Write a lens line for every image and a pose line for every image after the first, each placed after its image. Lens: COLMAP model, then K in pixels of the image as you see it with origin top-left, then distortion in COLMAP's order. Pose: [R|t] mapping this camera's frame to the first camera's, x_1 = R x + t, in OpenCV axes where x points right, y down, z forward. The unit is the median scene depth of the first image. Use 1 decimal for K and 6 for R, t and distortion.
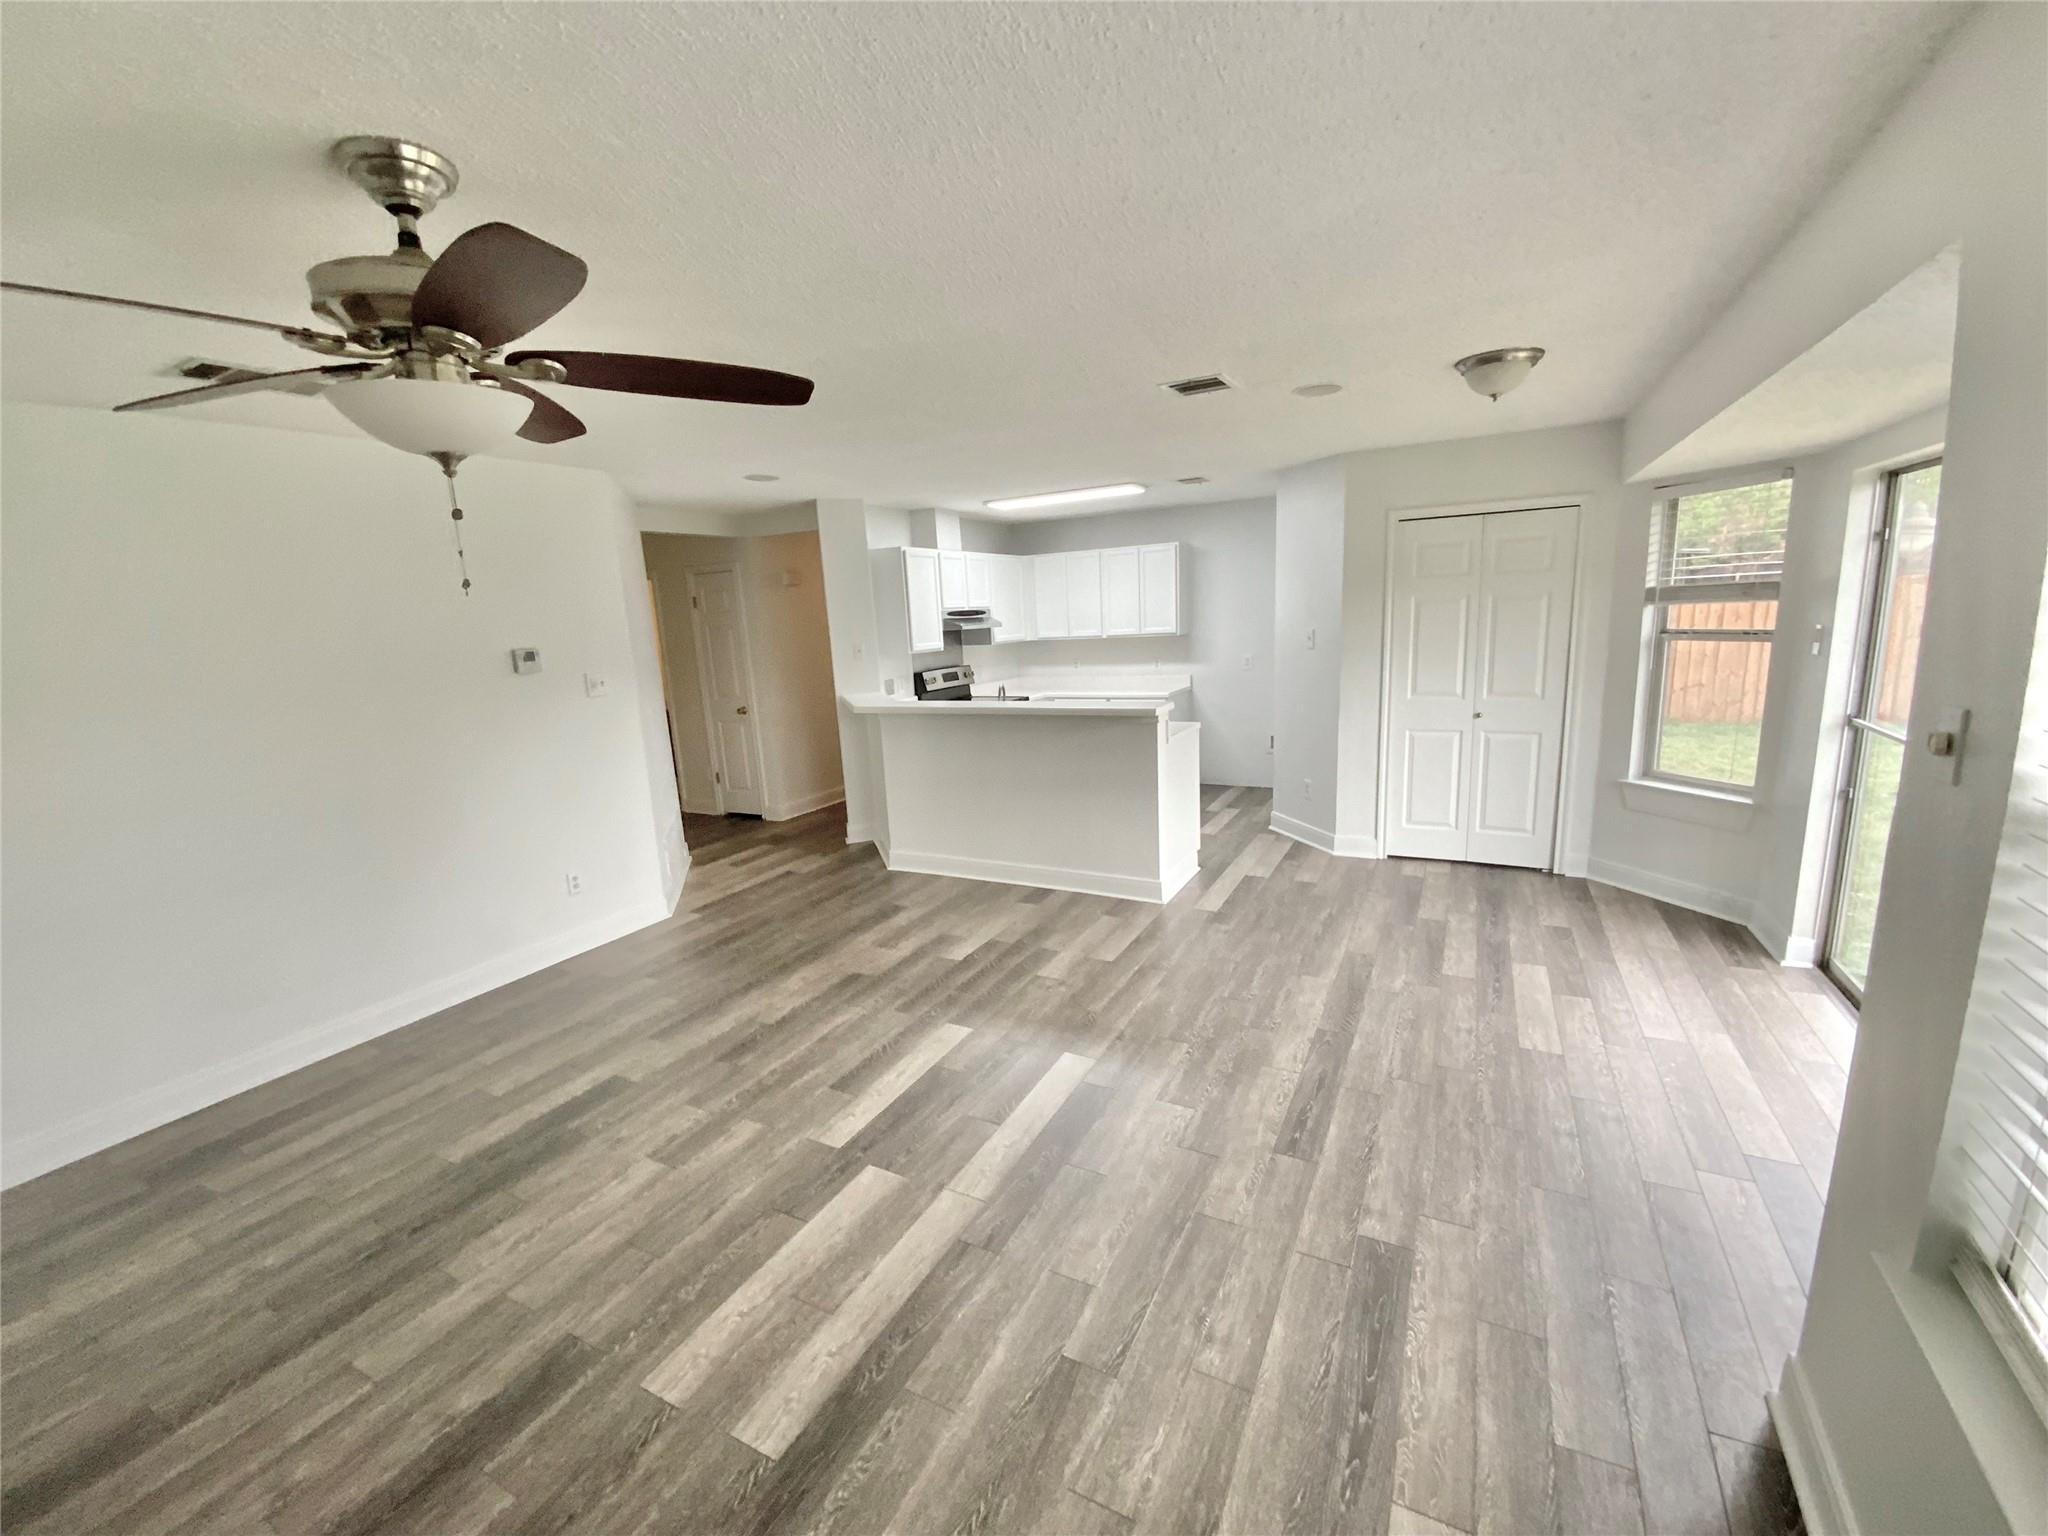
lens RADIAL K [[829.9, 0, 1031.0], [0, 829.9, 758.6], [0, 0, 1]] dist [0.030813, -0.023647]
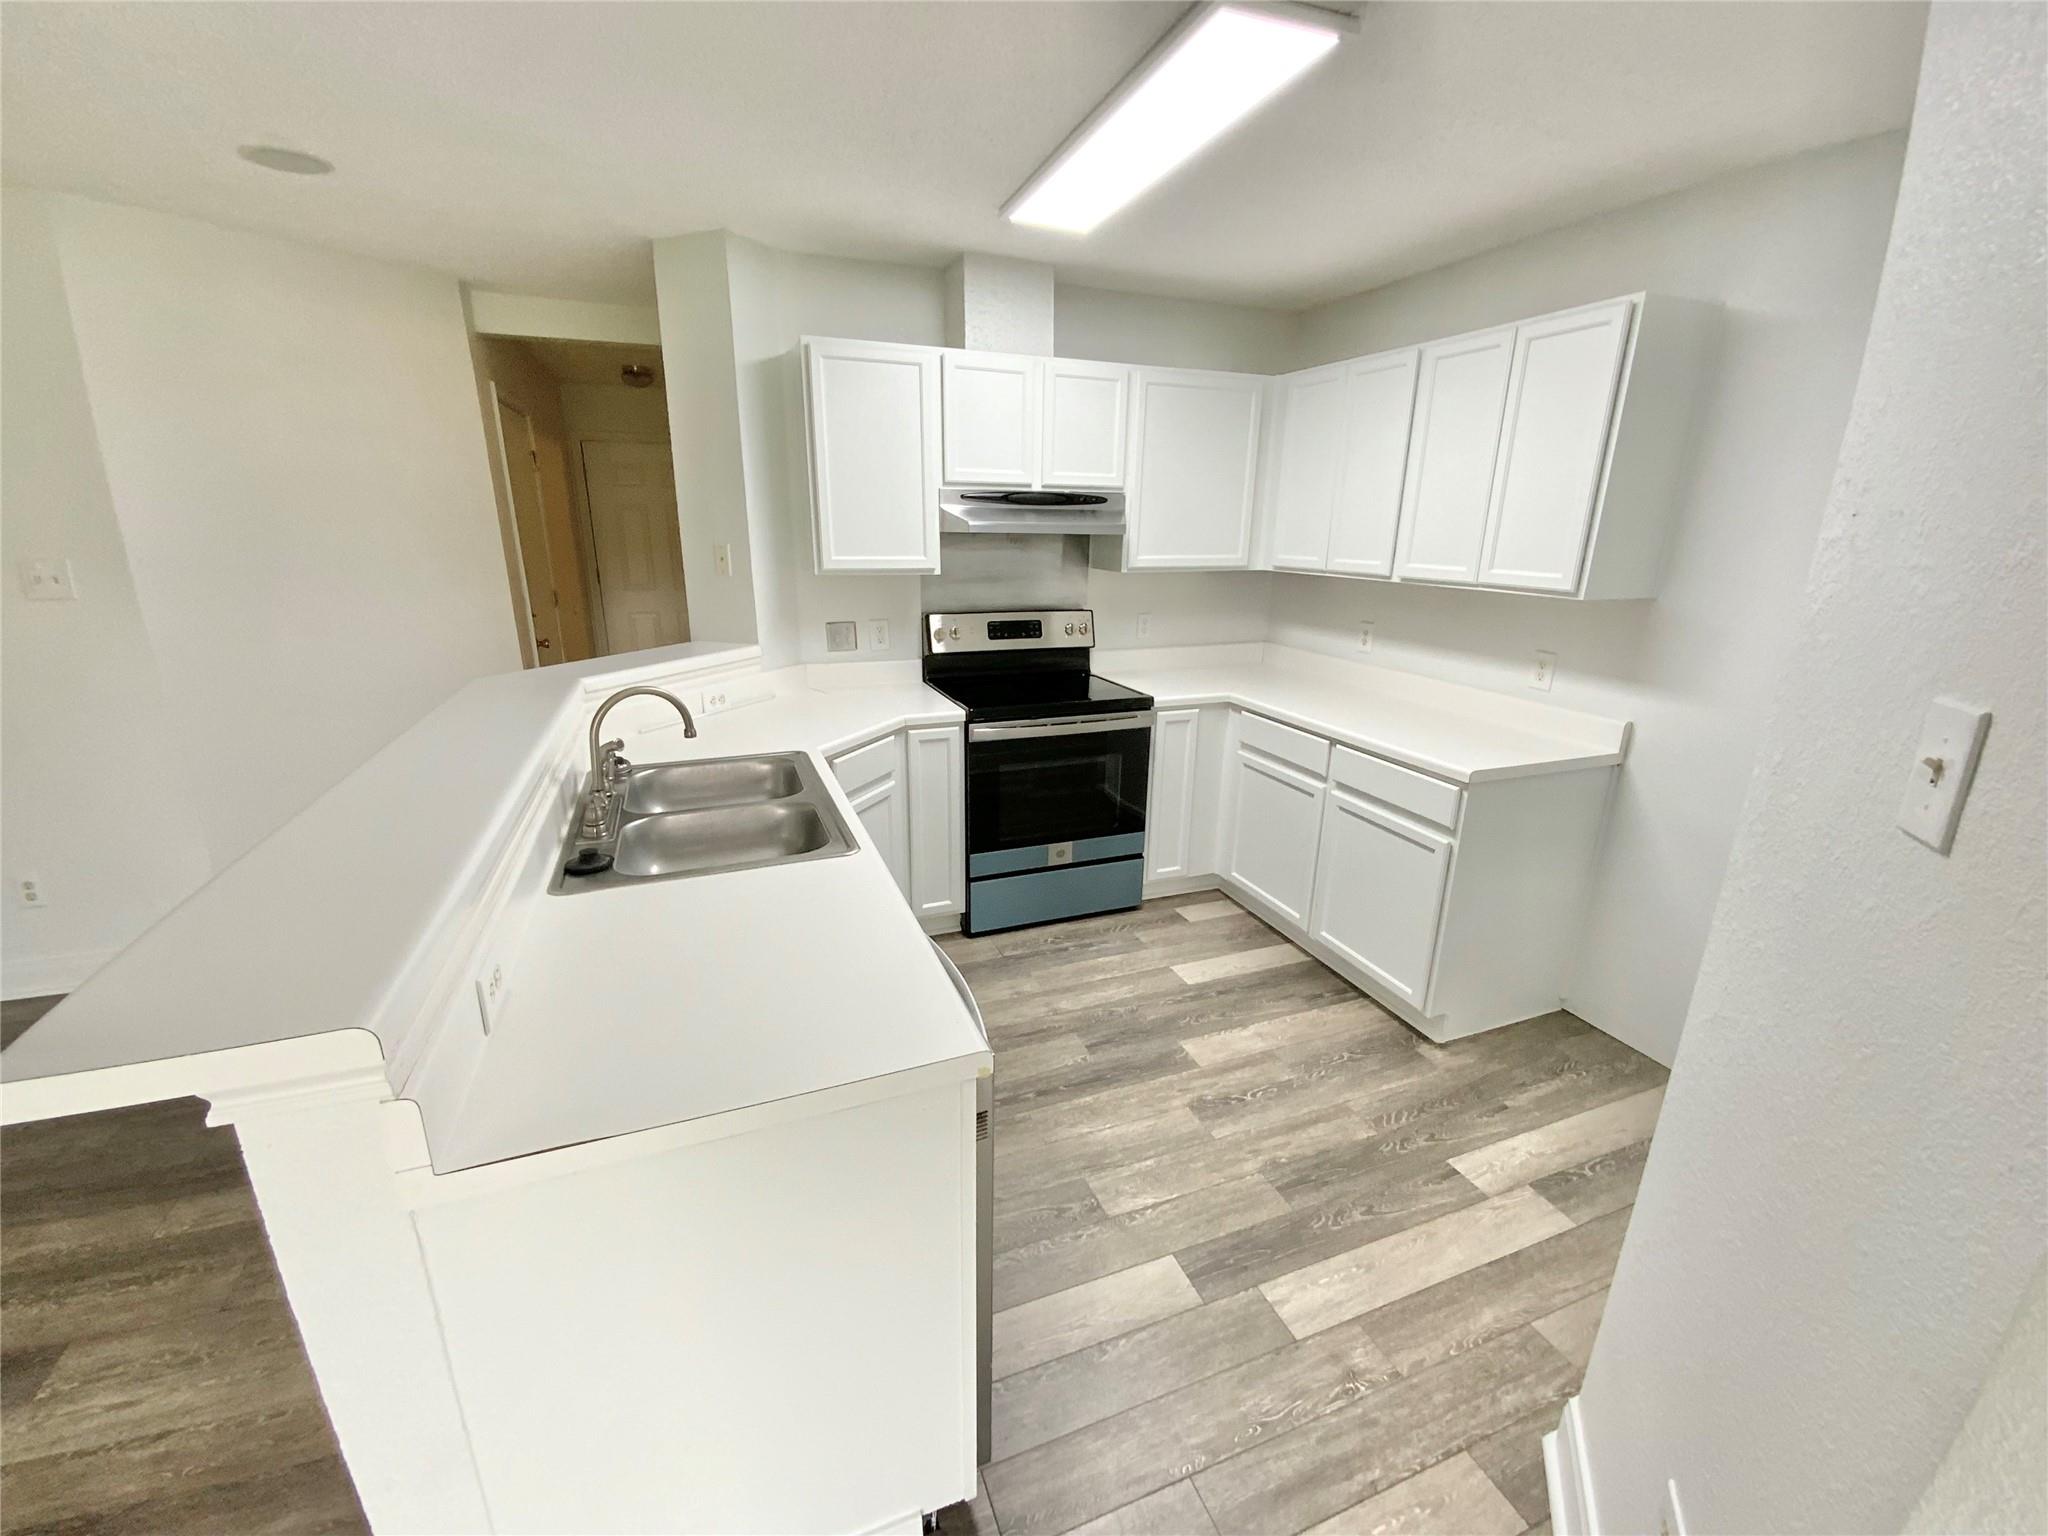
lens RADIAL K [[829.9, 0, 1031.0], [0, 829.9, 758.6], [0, 0, 1]] dist [0.030813, -0.023647]
pose [[0.752220, 0.243687, -0.612194, 0.401998], [-0.163059, 0.969044, 0.185379, -0.197069], [0.638418, -0.039622, 0.768669, 1.042351]]
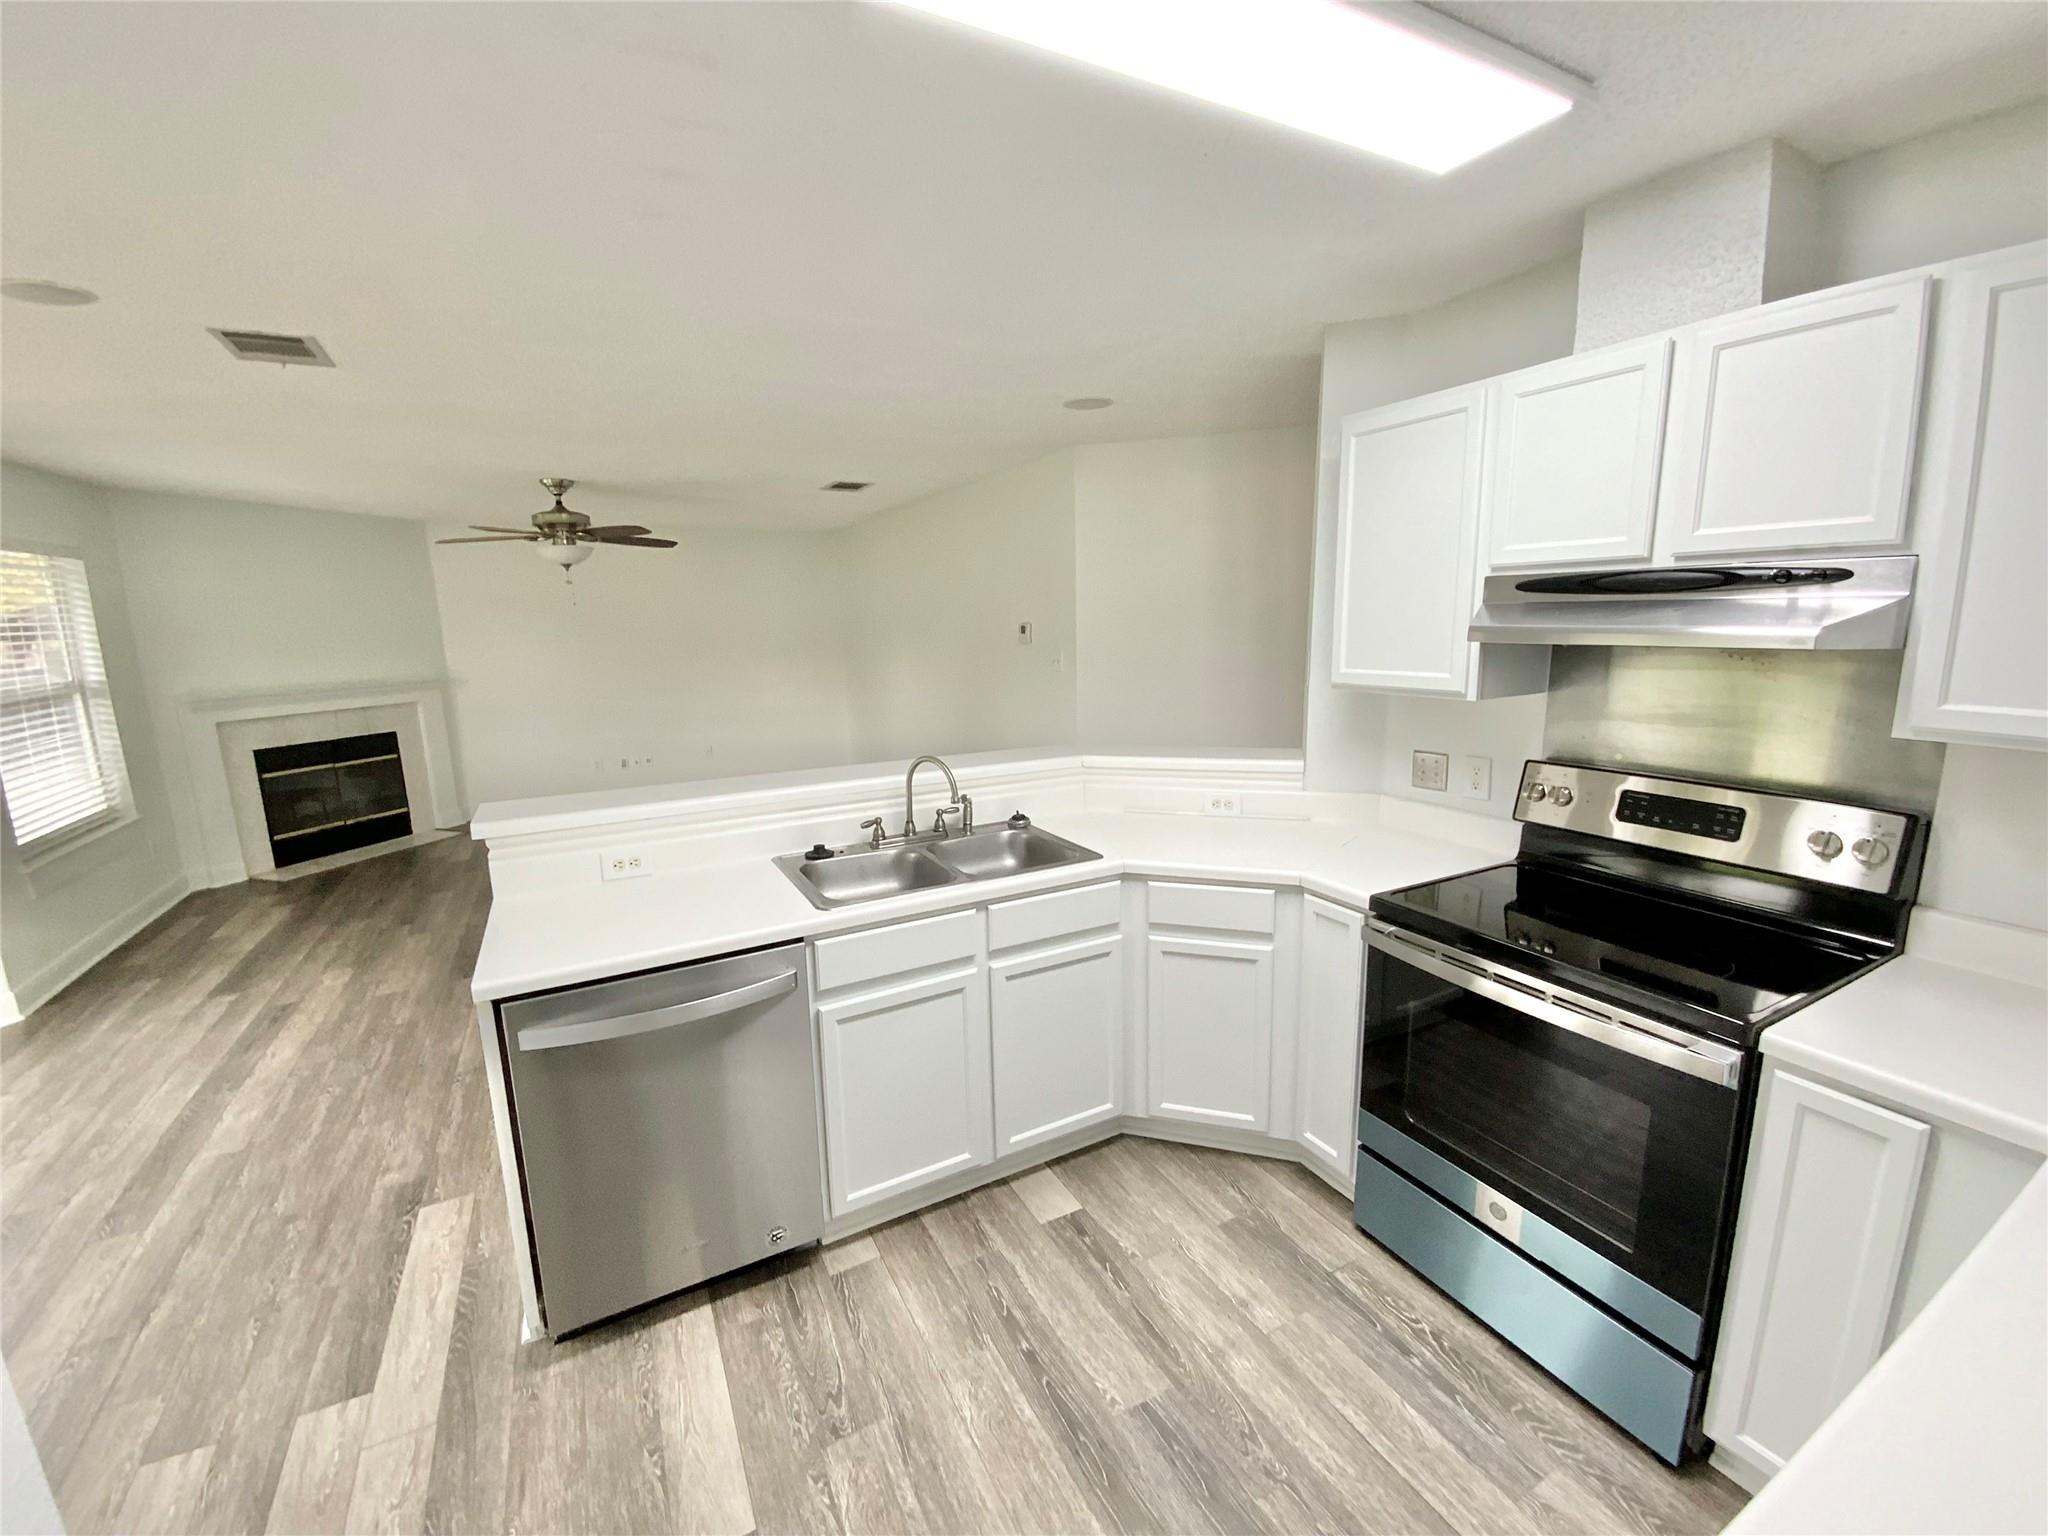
lens RADIAL K [[823.8, 0, 1019.1], [0, 823.8, 772.7], [0, 0, 1]] dist [0.010062, -0.011583]
pose [[-0.561144, 0.210245, -0.800571, 0.399672], [-0.098434, 0.943389, 0.316747, -0.297516], [0.821844, 0.256544, -0.508682, 1.622022]]
